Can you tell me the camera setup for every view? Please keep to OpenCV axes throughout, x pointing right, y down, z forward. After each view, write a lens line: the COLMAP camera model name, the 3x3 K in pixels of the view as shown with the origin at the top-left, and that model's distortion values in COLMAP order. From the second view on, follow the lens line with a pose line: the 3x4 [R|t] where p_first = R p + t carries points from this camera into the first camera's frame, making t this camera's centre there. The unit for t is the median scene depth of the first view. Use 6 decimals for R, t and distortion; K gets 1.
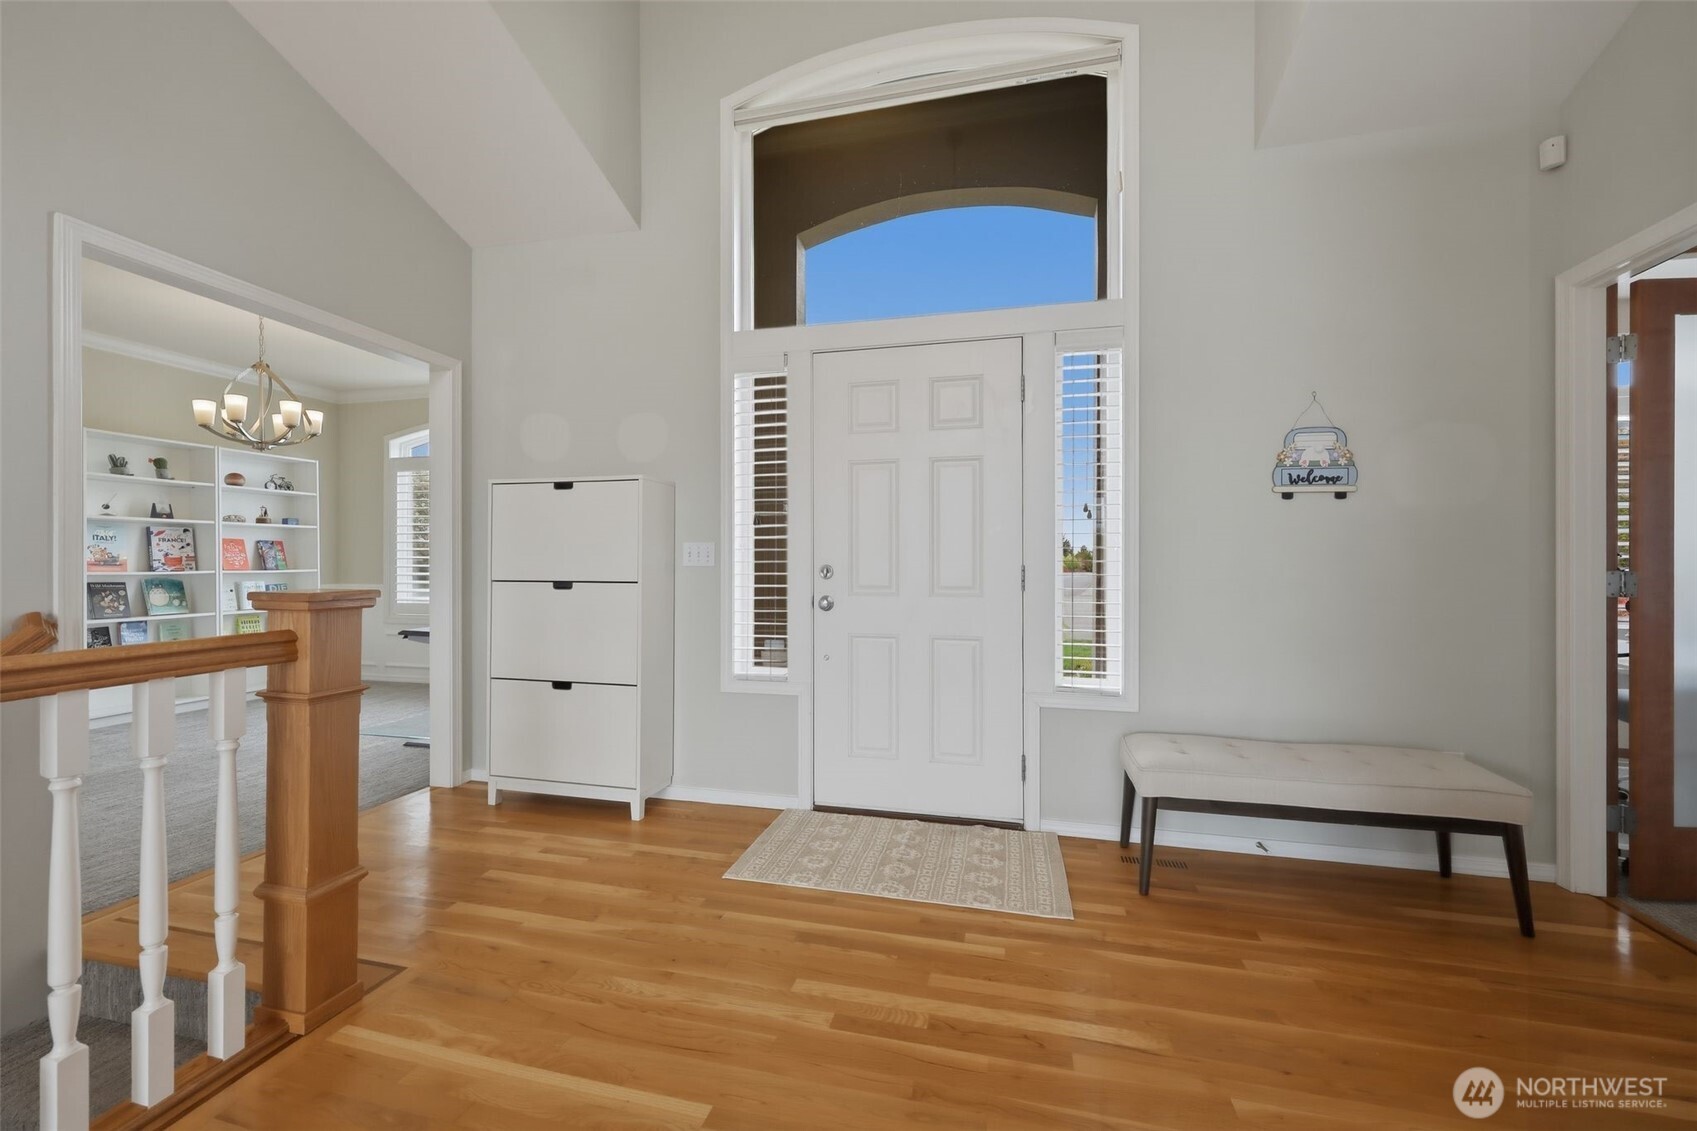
lens RADIAL K [[694.2, 0, 852.1], [0, 694.2, 564.0], [0, 0, 1]] dist [0.001523, 0.002083]
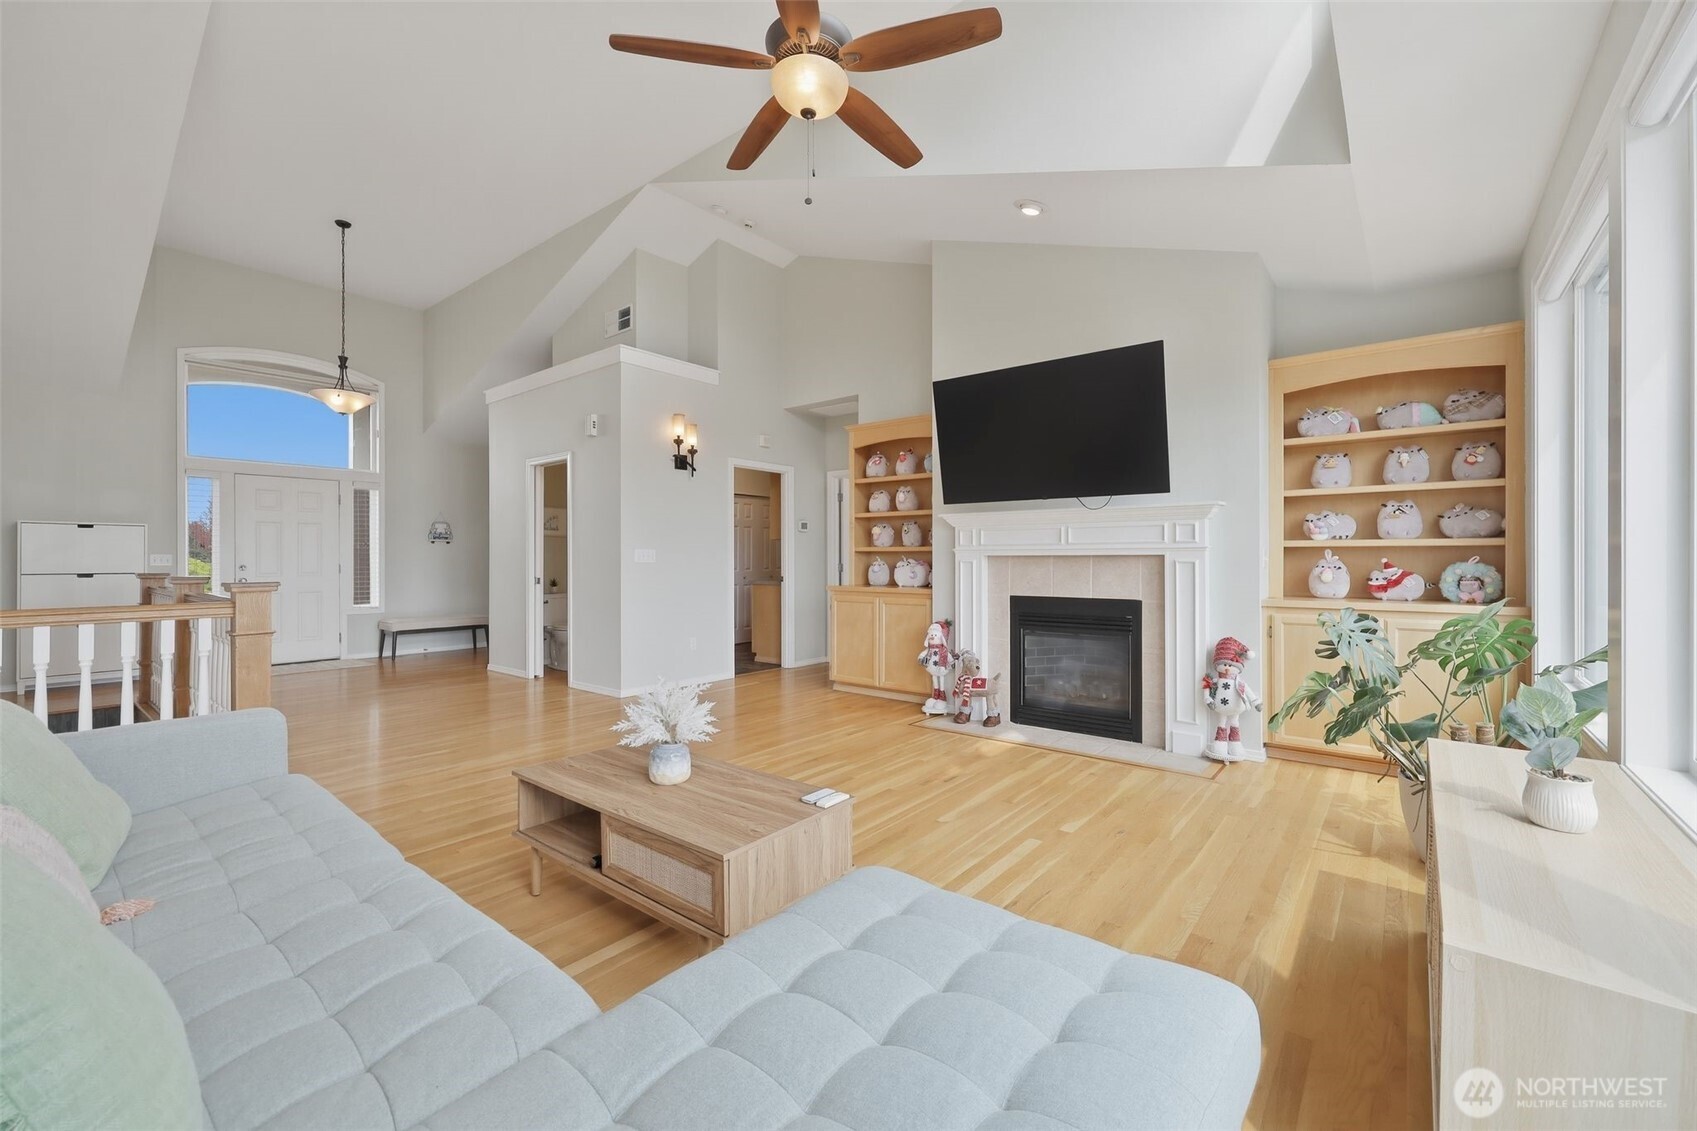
lens RADIAL K [[694.2, 0, 840.4], [0, 694.2, 564.5], [0, 0, 1]] dist [0.001523, 0.002083]
pose [[0.427016, -0.006689, 0.904219, -1.551291], [-0.004006, 0.999949, 0.009289, -0.034804], [-0.904235, -0.007588, 0.426968, -2.186367]]
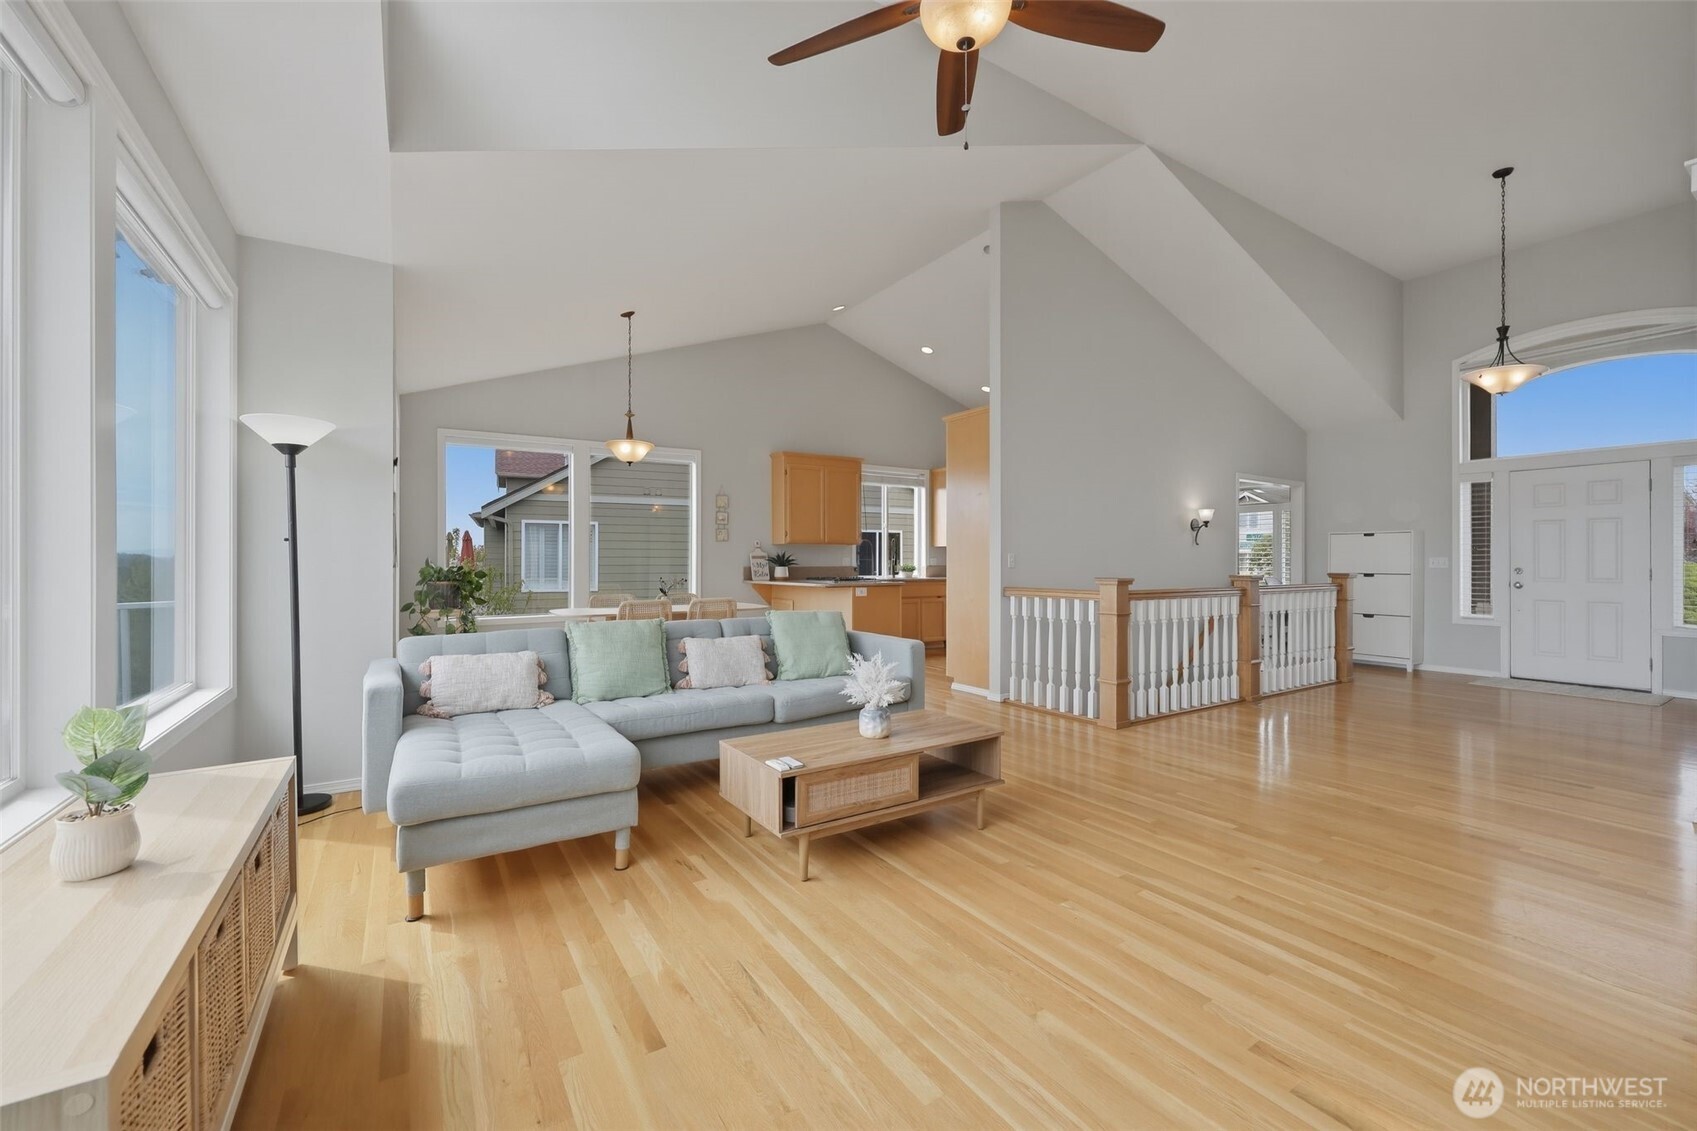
lens RADIAL K [[694.2, 0, 841.3], [0, 694.2, 562.6], [0, 0, 1]] dist [0.001523, 0.002083]
pose [[0.715787, -0.002173, -0.698316, -0.036220], [0.005639, 0.999981, 0.002668, -0.037714], [0.698296, -0.005847, 0.715785, -2.475321]]
